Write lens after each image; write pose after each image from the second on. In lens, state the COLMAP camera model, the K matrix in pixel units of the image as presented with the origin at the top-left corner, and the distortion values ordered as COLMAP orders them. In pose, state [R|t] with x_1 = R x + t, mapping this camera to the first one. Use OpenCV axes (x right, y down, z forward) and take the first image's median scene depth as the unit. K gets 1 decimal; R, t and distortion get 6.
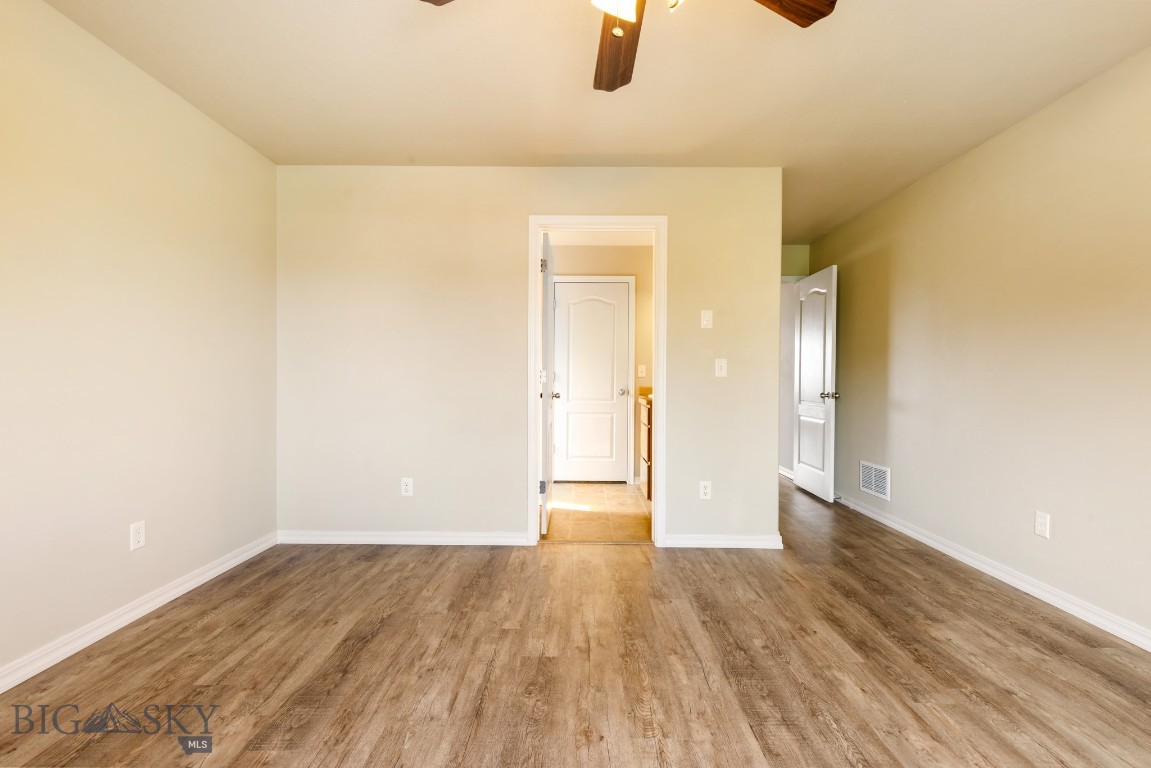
lens RADIAL K [[517.1, 0, 577.5], [0, 517.1, 382.5], [0, 0, 1]] dist [0.003831, 0.000457]
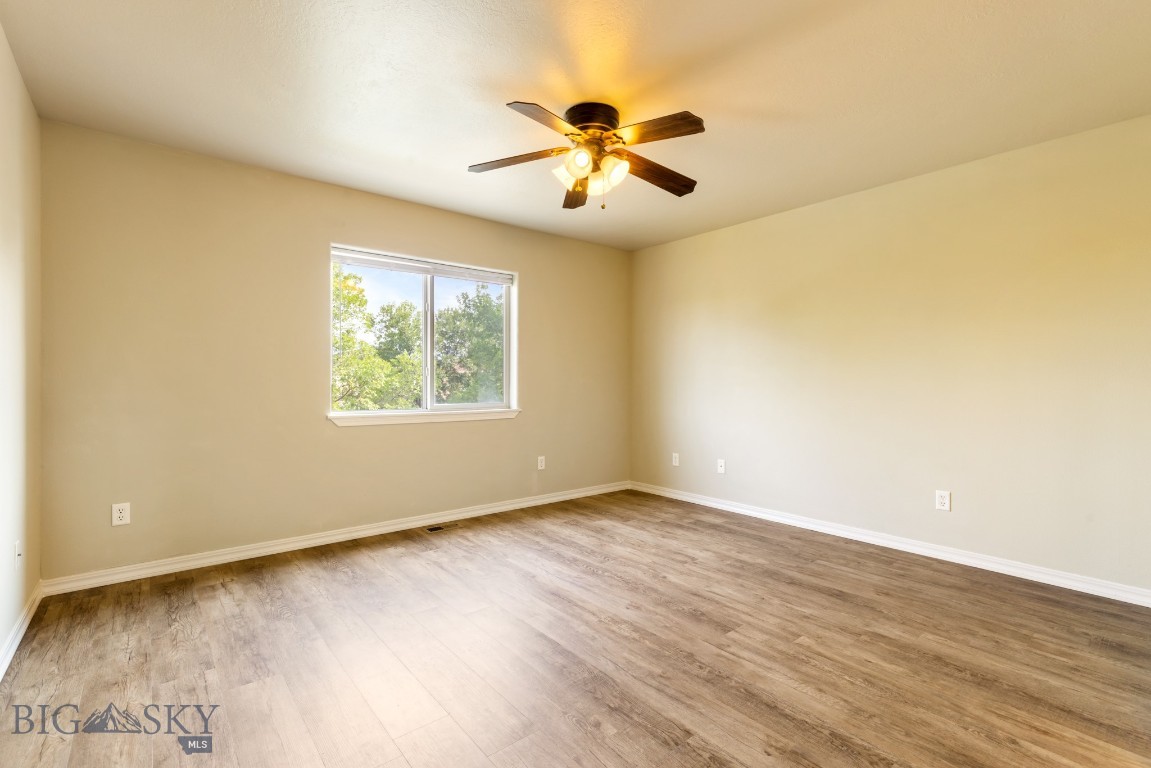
lens RADIAL K [[517.1, 0, 570.8], [0, 517.1, 379.9], [0, 0, 1]] dist [0.003831, 0.000457]
pose [[-0.773066, -0.011011, -0.634230, 0.897462], [-0.014780, 0.999891, 0.000656, -0.019587], [0.634153, 0.009882, -0.773144, 1.571092]]
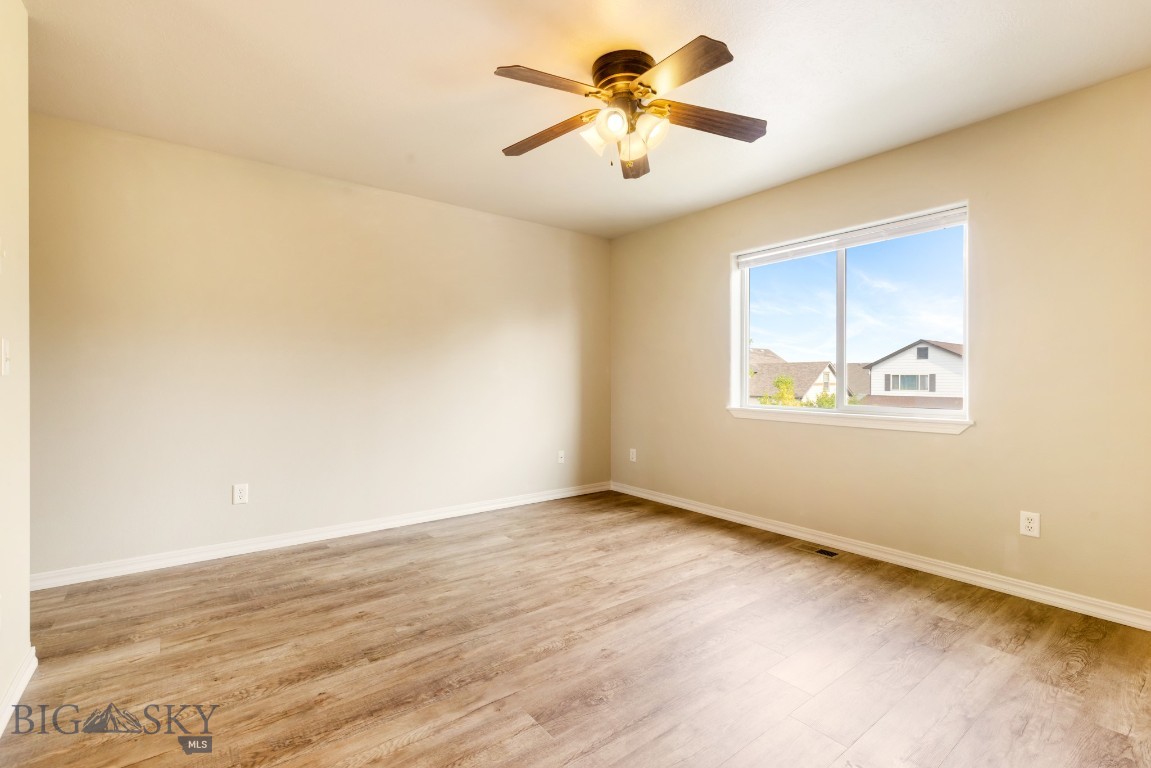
lens RADIAL K [[517.1, 0, 579.9], [0, 517.1, 378.1], [0, 0, 1]] dist [0.003831, 0.000457]
pose [[-0.618282, -0.009951, 0.785894, -0.705338], [0.000916, 0.999910, 0.013381, -0.023087], [-0.785956, 0.008993, -0.618217, 1.375140]]
